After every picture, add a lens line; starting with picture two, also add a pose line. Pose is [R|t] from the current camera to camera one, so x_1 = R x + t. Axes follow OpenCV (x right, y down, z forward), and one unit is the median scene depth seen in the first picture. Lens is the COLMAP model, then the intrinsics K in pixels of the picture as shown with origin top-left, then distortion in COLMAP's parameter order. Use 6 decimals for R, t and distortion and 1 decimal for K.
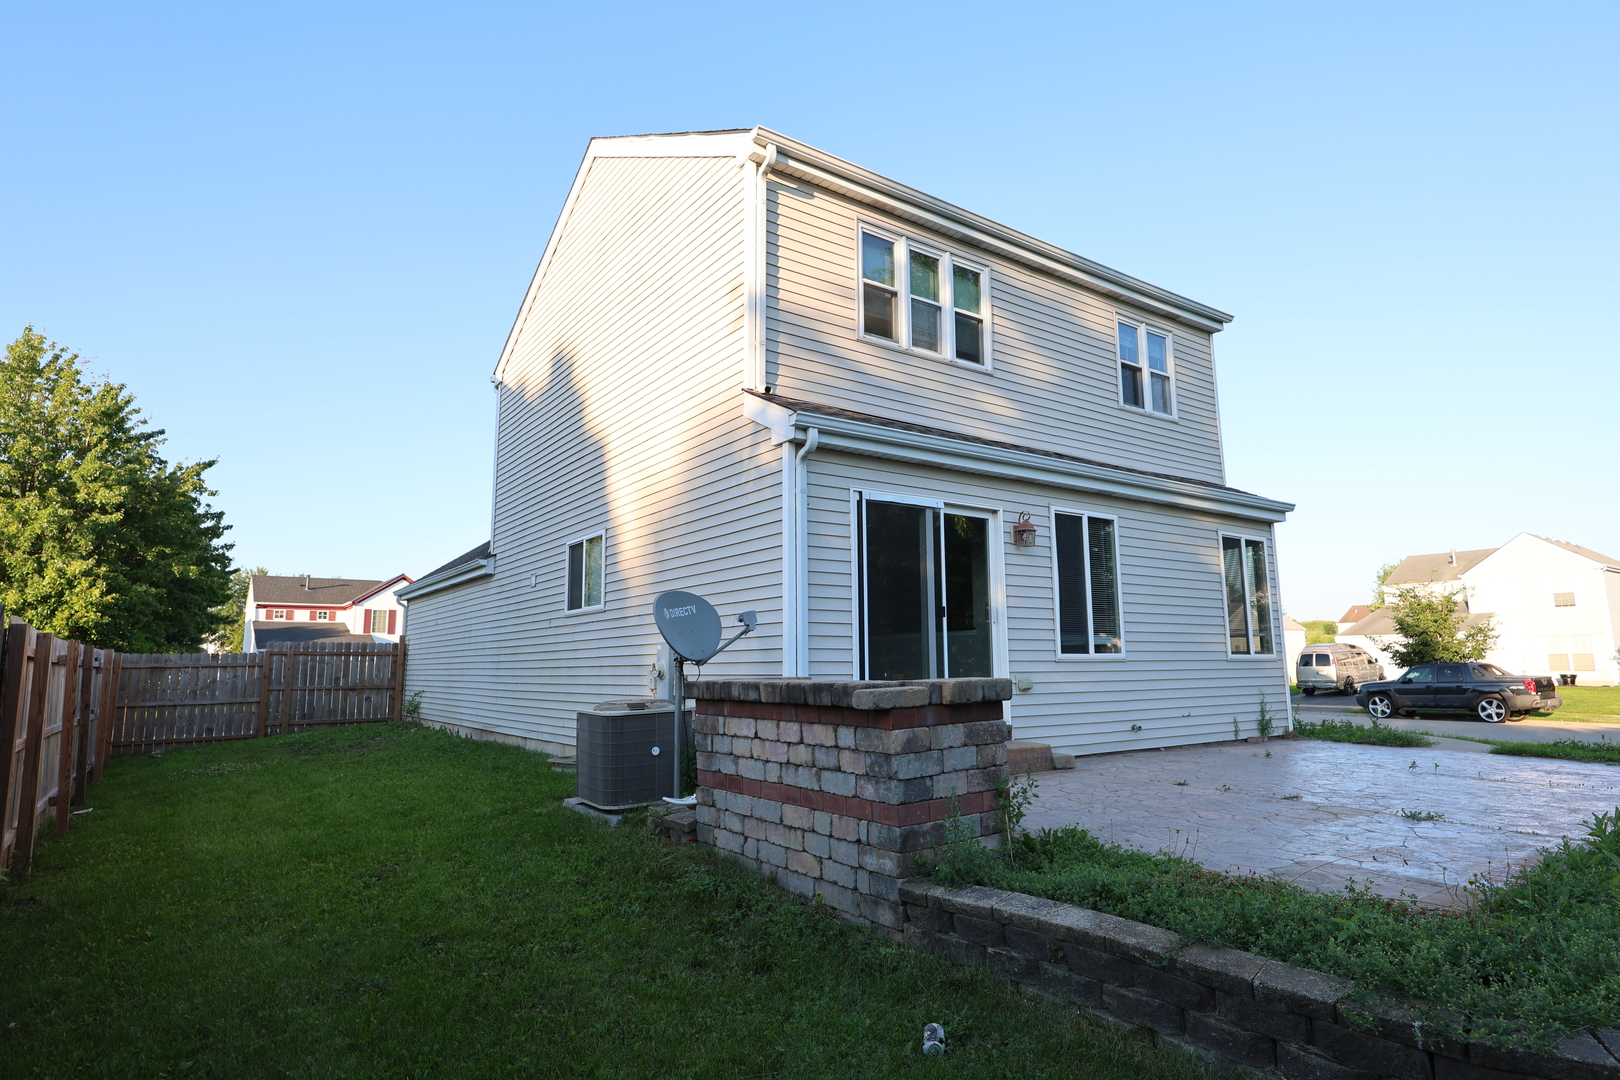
lens RADIAL K [[889.2, 0, 810.1], [0, 889.2, 537.0], [0, 0, 1]] dist [0.000147, 0.003795]
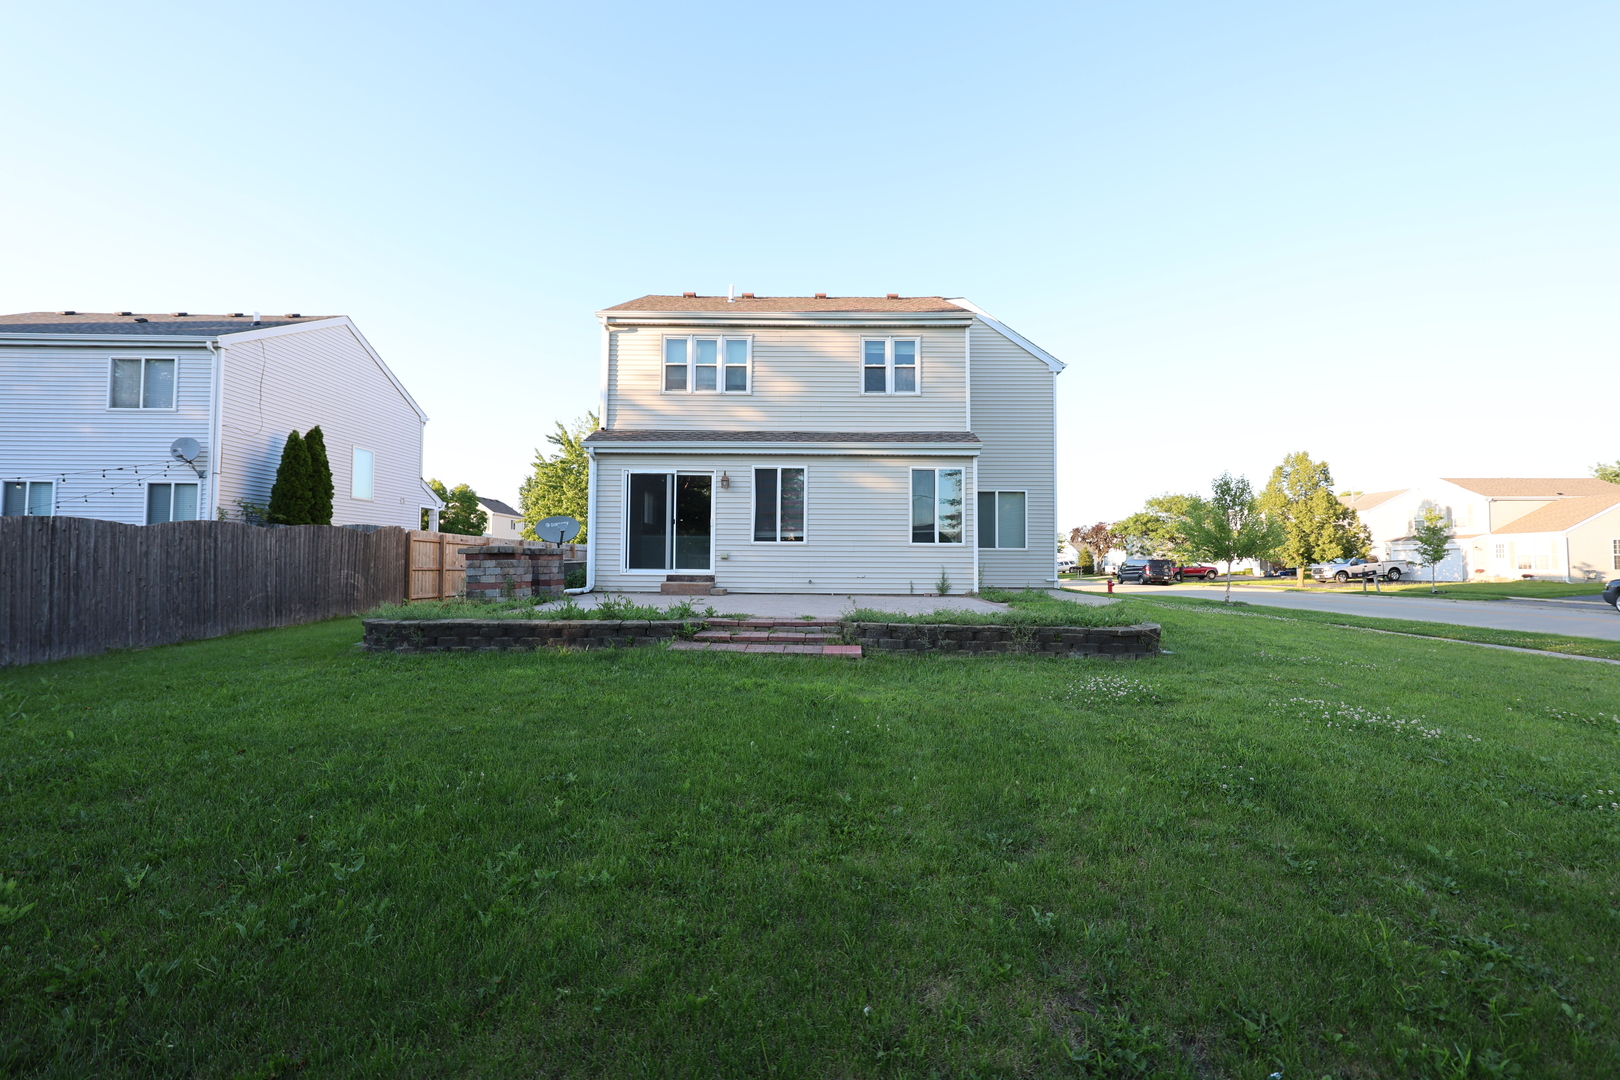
lens RADIAL K [[648.4, 0, 809.0], [0, 648.4, 551.5], [0, 0, 1]] dist [-0.000085, 0.000795]
pose [[0.809871, 0.006004, -0.586577, 1.056762], [0.070277, 0.991753, 0.107181, 0.007300], [0.582382, -0.128026, 0.802770, -0.071231]]
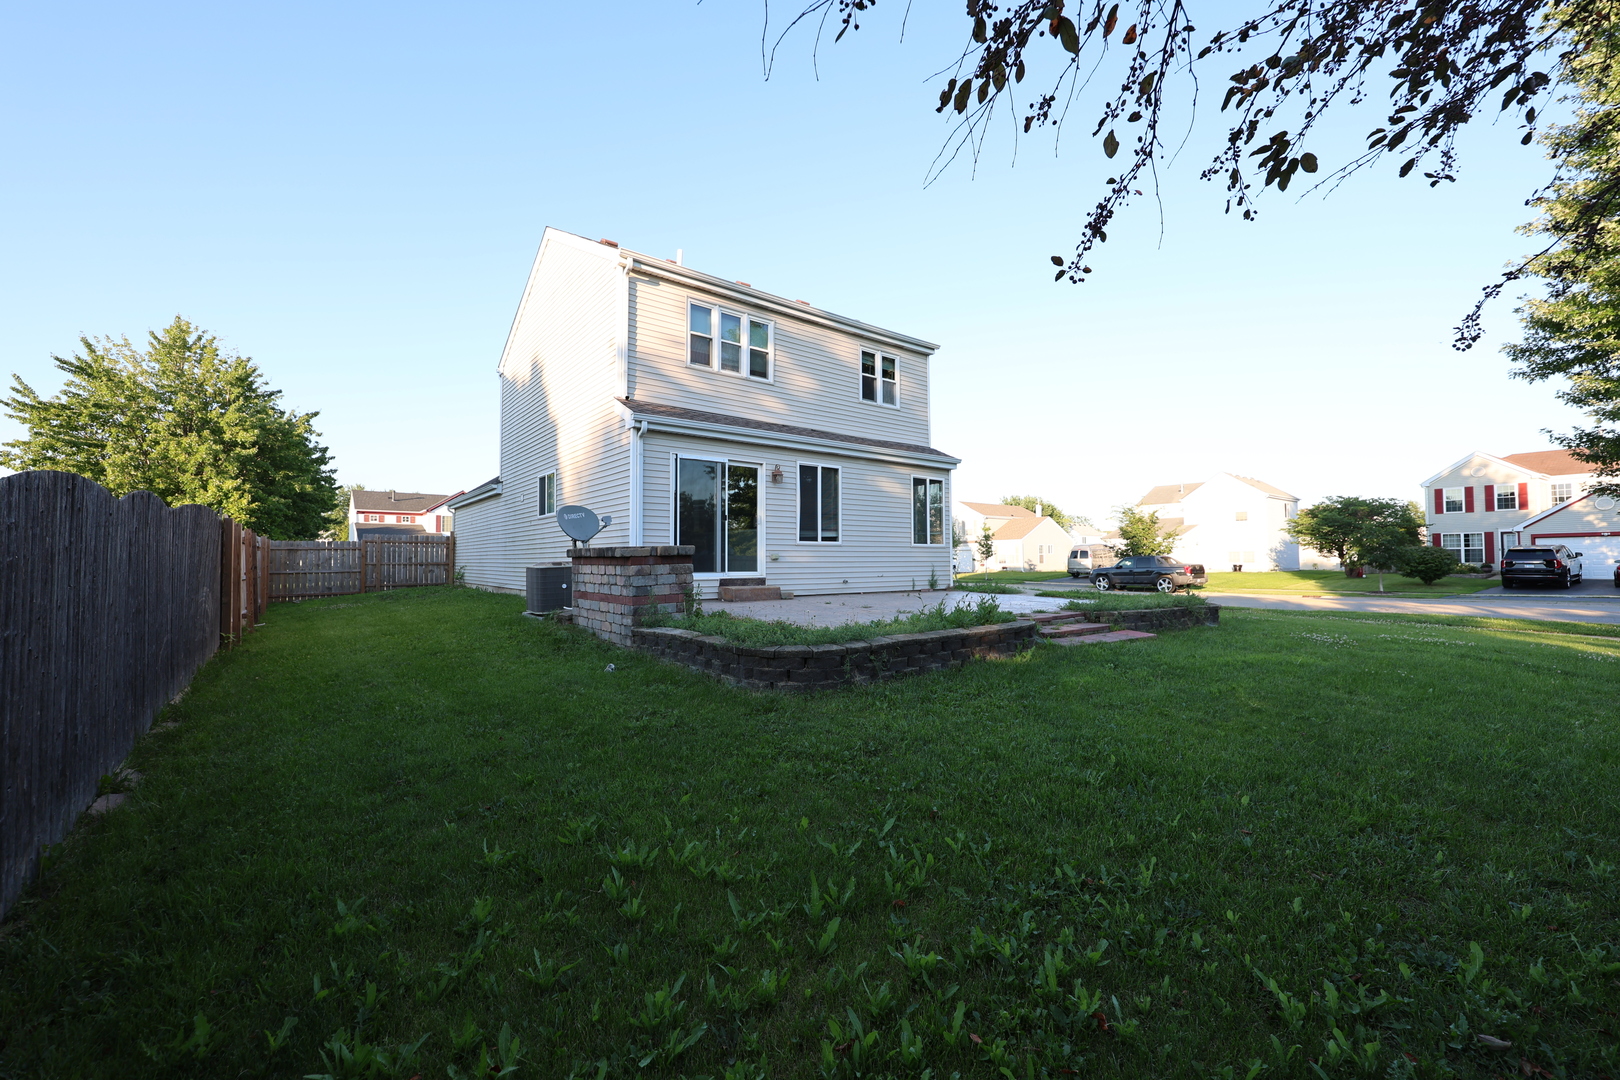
lens RADIAL K [[648.4, 0, 808.2], [0, 648.4, 543.5], [0, 0, 1]] dist [-0.000085, 0.000795]
pose [[0.998656, 0.007712, 0.051250, 0.199961], [-0.013722, 0.992924, 0.117957, -0.021096], [-0.049978, -0.118501, 0.991695, -0.303754]]
